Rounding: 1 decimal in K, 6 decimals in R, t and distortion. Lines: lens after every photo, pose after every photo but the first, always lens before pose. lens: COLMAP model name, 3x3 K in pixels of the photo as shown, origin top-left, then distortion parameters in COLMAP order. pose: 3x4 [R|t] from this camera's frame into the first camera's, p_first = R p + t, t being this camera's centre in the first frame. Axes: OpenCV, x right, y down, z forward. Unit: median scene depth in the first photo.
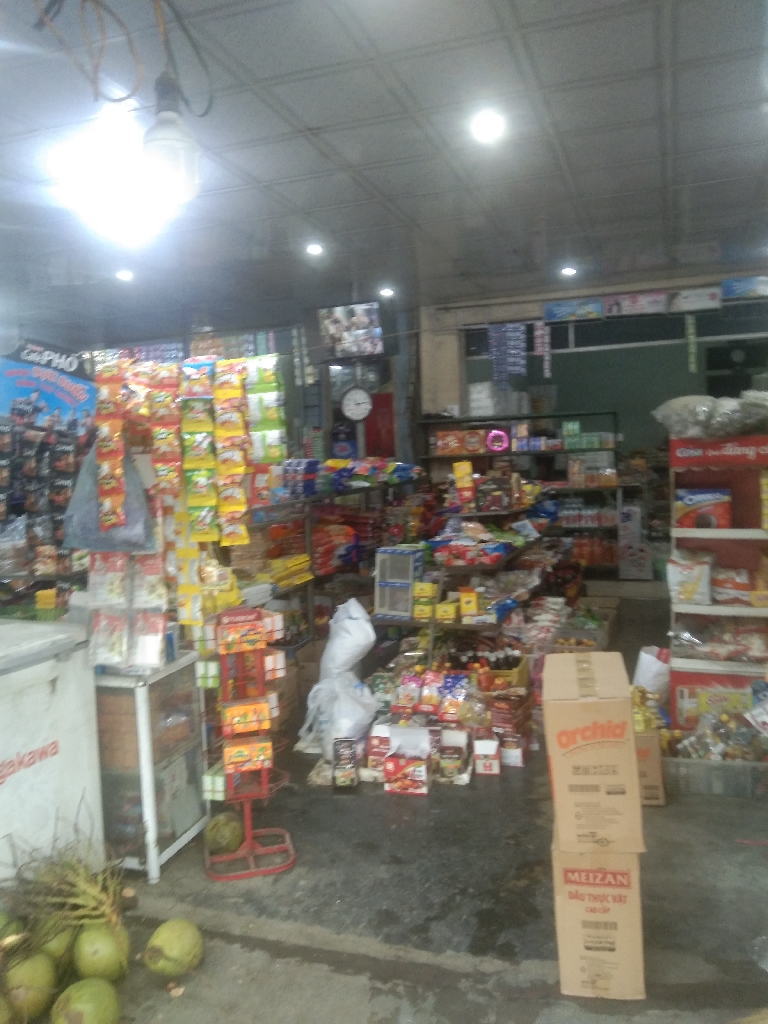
lens RADIAL K [[874.6, 0, 499.5], [0, 874.6, 478.2], [0, 0, 1]] dist [-0.008561, -0.007104]
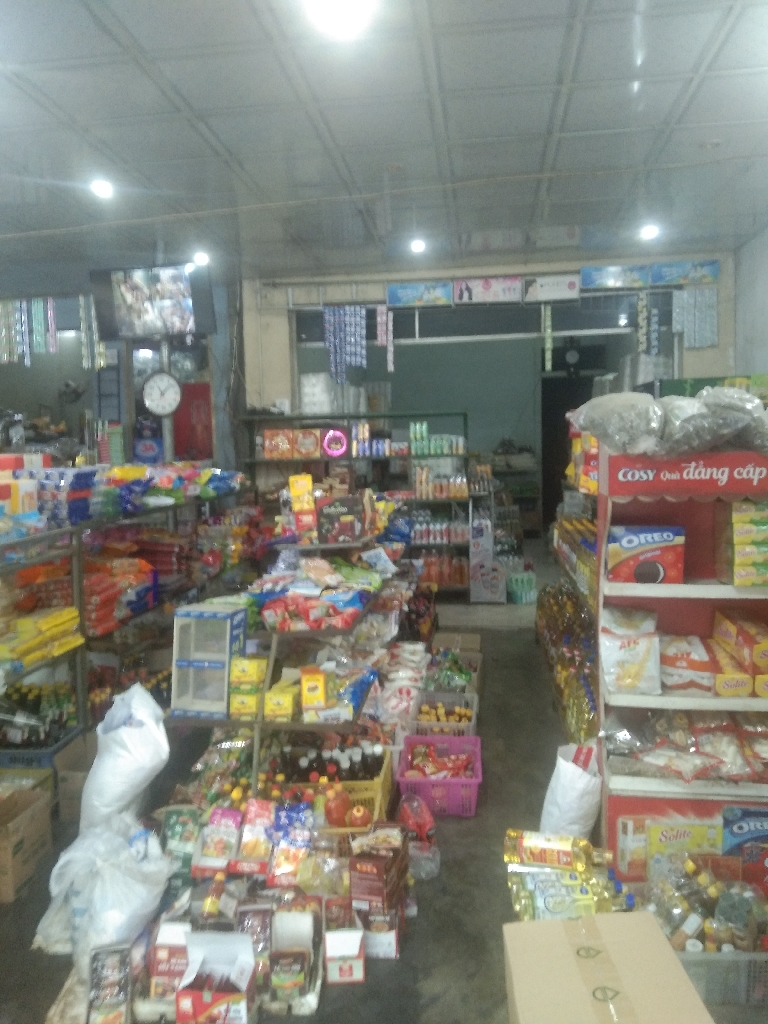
lens RADIAL K [[846.4, 0, 410.2], [0, 846.4, 537.0], [0, 0, 1]] dist [0.137999, -0.301291]
pose [[0.994653, 0.010739, 0.102709, -0.028000], [-0.018125, 0.997294, 0.071253, -0.023874], [-0.101666, -0.072733, 0.992156, 0.325097]]
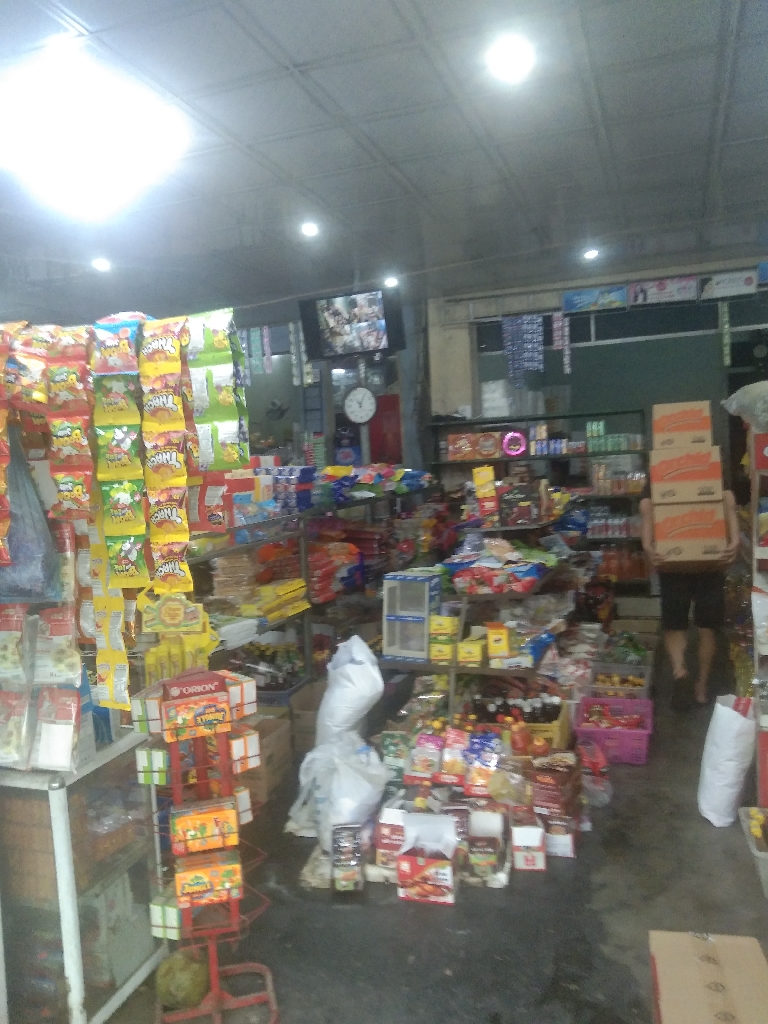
lens RADIAL K [[864.0, 0, 434.1], [0, 864.0, 515.7], [0, 0, 1]] dist [0.071052, -0.276590]
pose [[0.996667, -0.008344, -0.081146, -0.027027], [0.011276, 0.999297, 0.035744, -0.002542], [0.080791, -0.036540, 0.996061, 0.194932]]
